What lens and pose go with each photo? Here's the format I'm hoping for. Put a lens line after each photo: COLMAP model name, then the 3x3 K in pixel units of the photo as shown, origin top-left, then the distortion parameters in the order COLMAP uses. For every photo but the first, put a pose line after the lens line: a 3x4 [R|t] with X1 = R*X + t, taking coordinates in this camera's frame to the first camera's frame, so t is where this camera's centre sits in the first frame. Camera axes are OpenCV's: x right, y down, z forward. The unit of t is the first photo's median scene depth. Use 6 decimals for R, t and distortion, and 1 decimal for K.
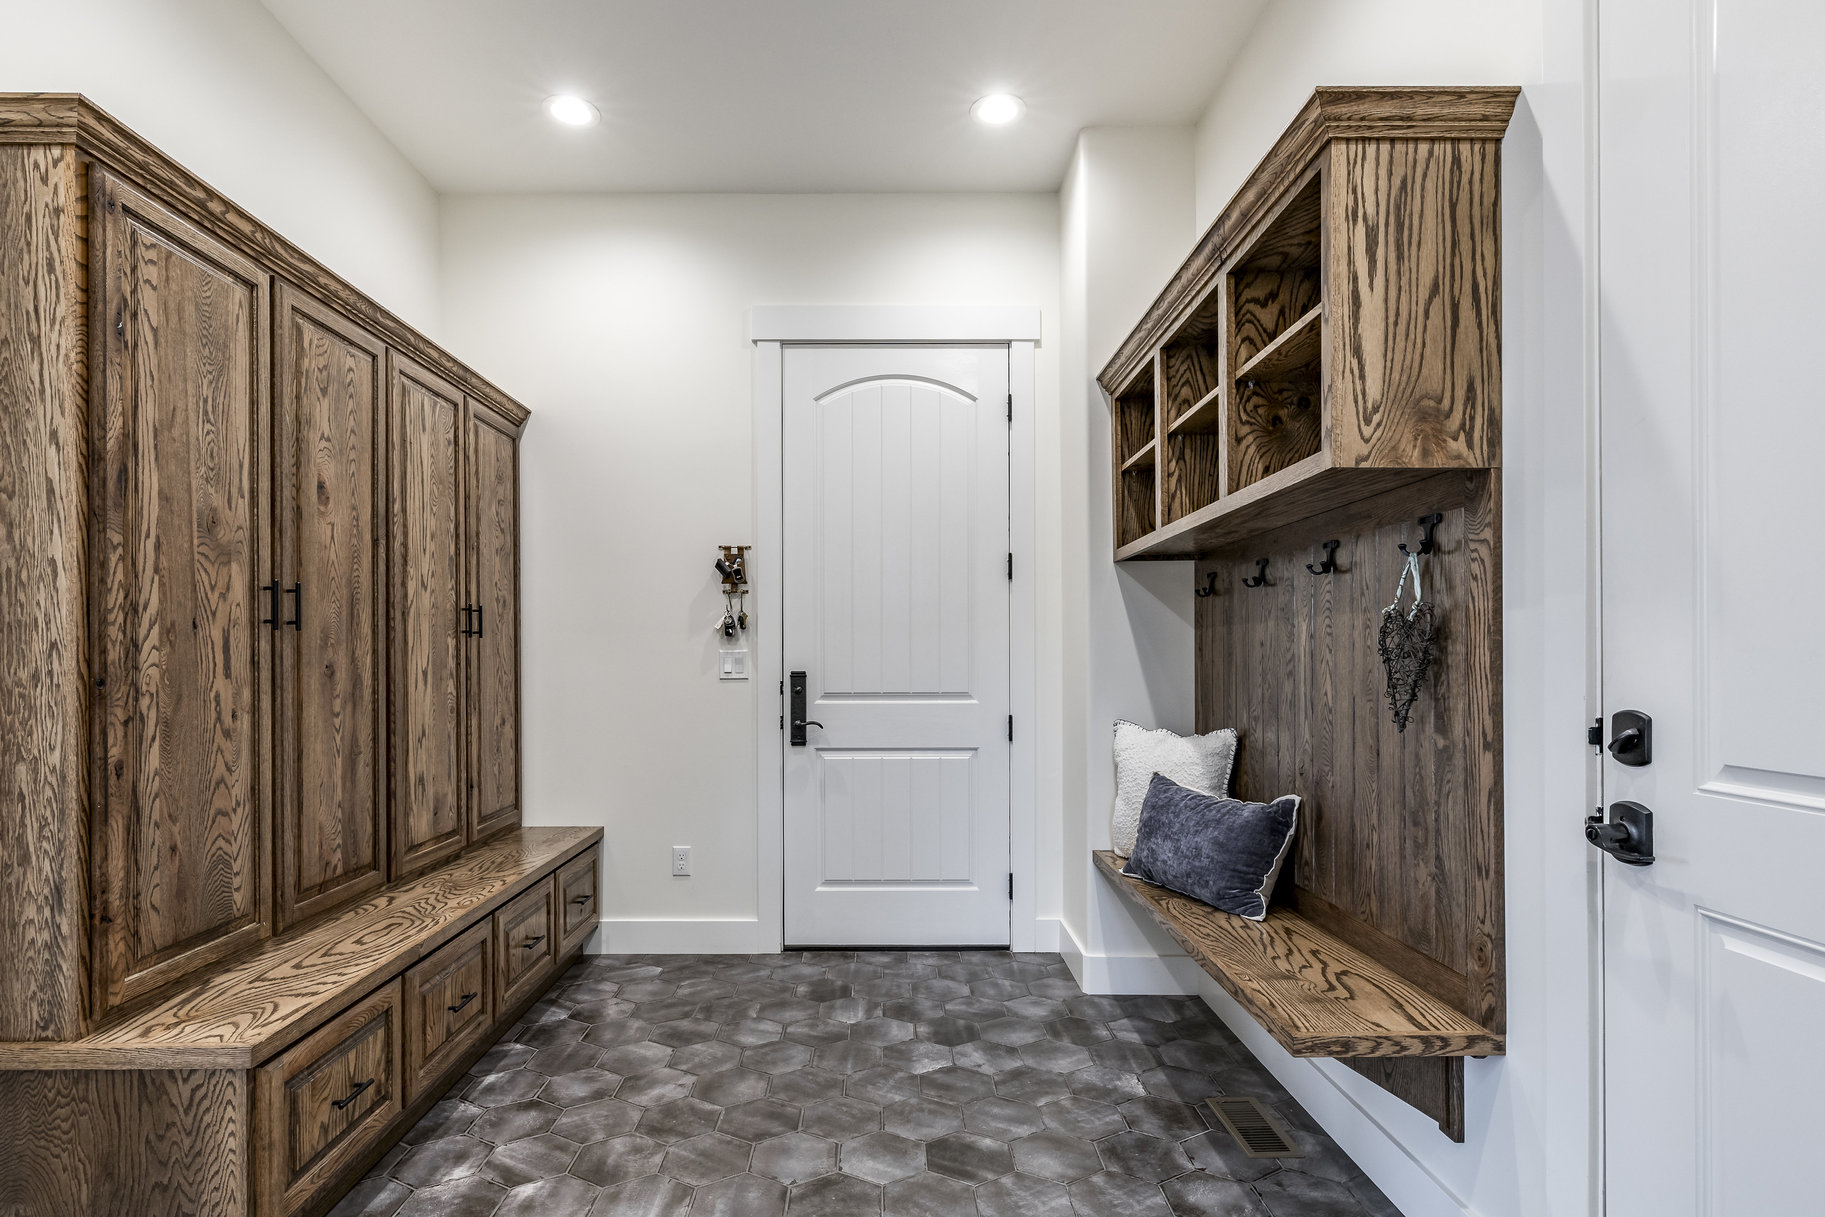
lens RADIAL K [[877.5, 0, 907.1], [0, 877.5, 656.9], [0, 0, 1]] dist [-0.000043, 0.000609]
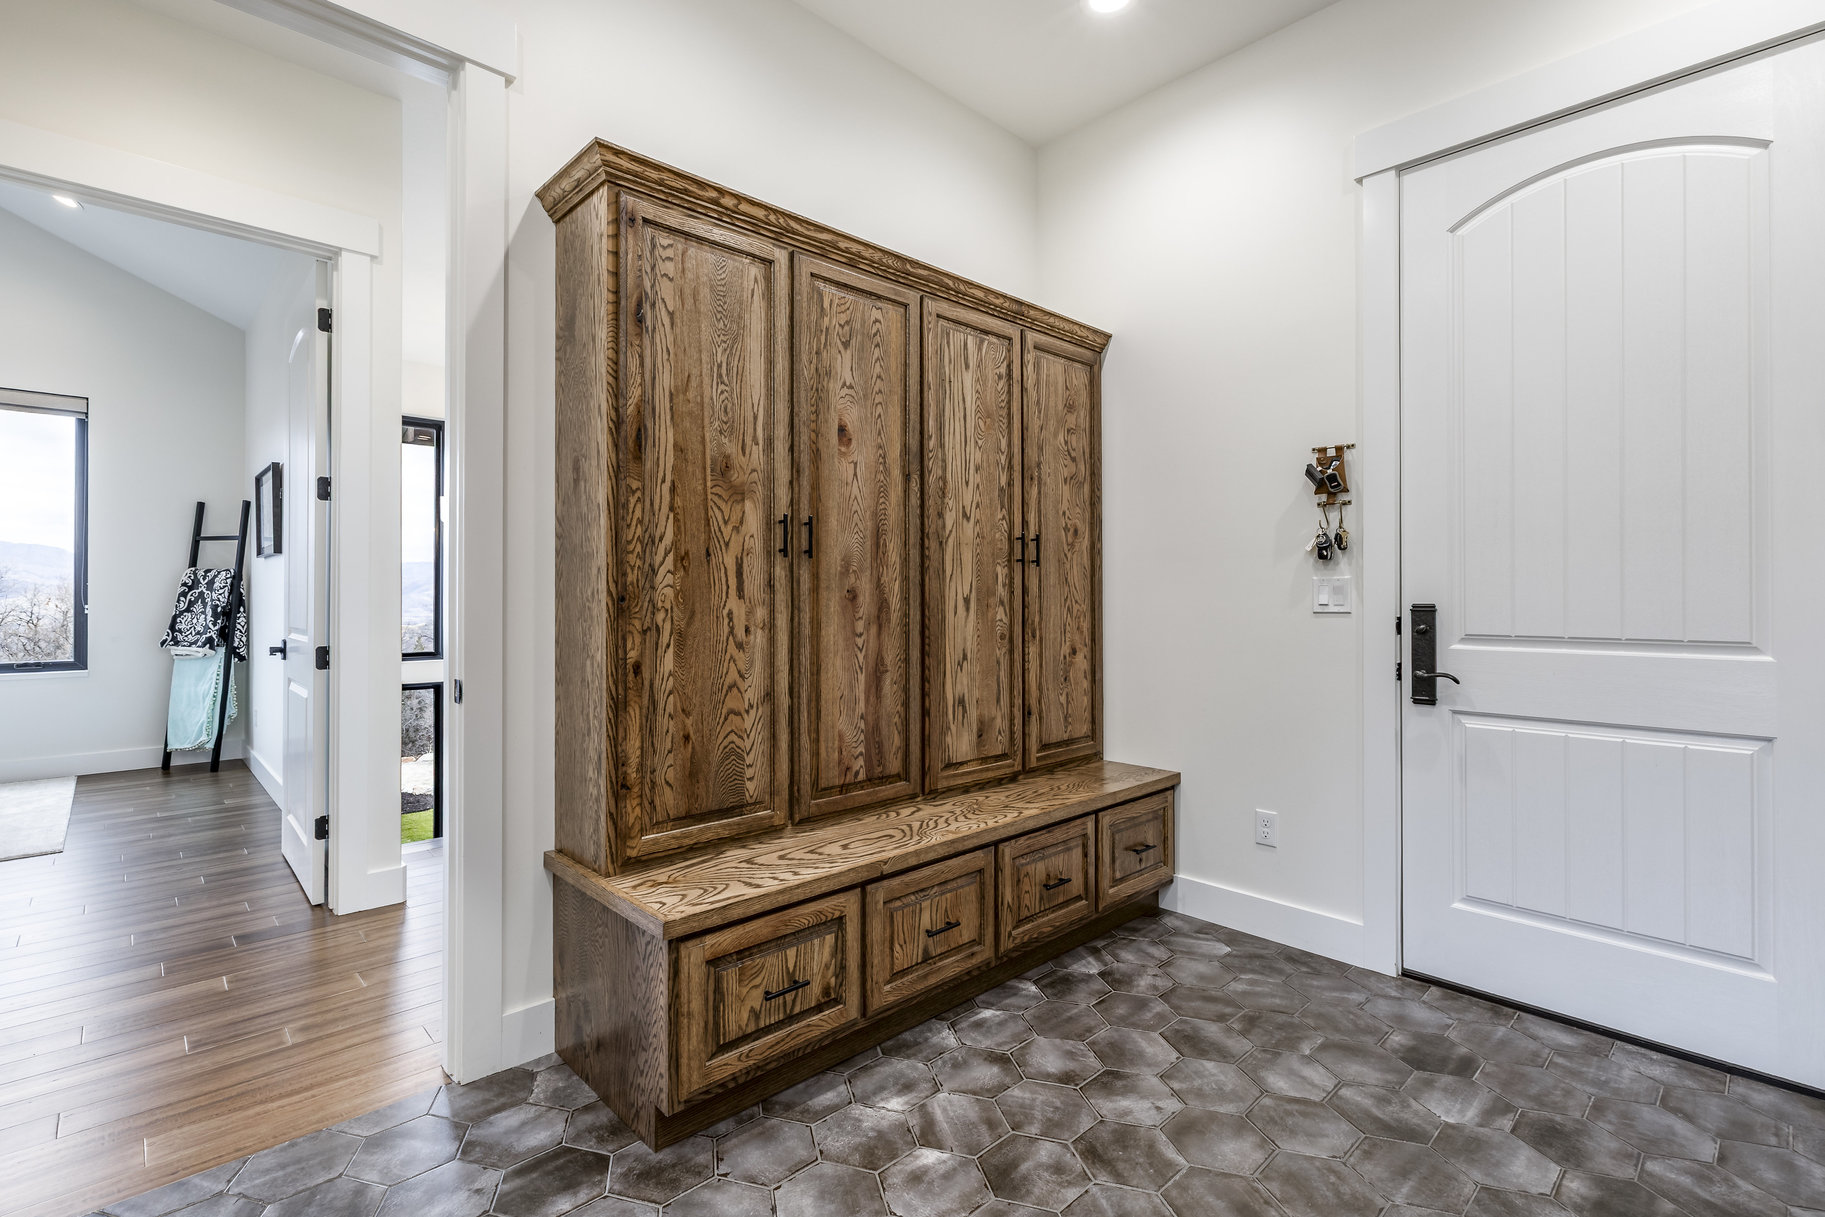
lens RADIAL K [[839.5, 0, 914.0], [0, 839.5, 593.0], [0, 0, 1]] dist [-0.000311, 0.000232]
pose [[0.677057, -0.000934, -0.735930, 0.176982], [-0.001545, 0.999995, -0.002690, 0.016131], [0.735929, 0.002958, 0.677052, 0.338500]]
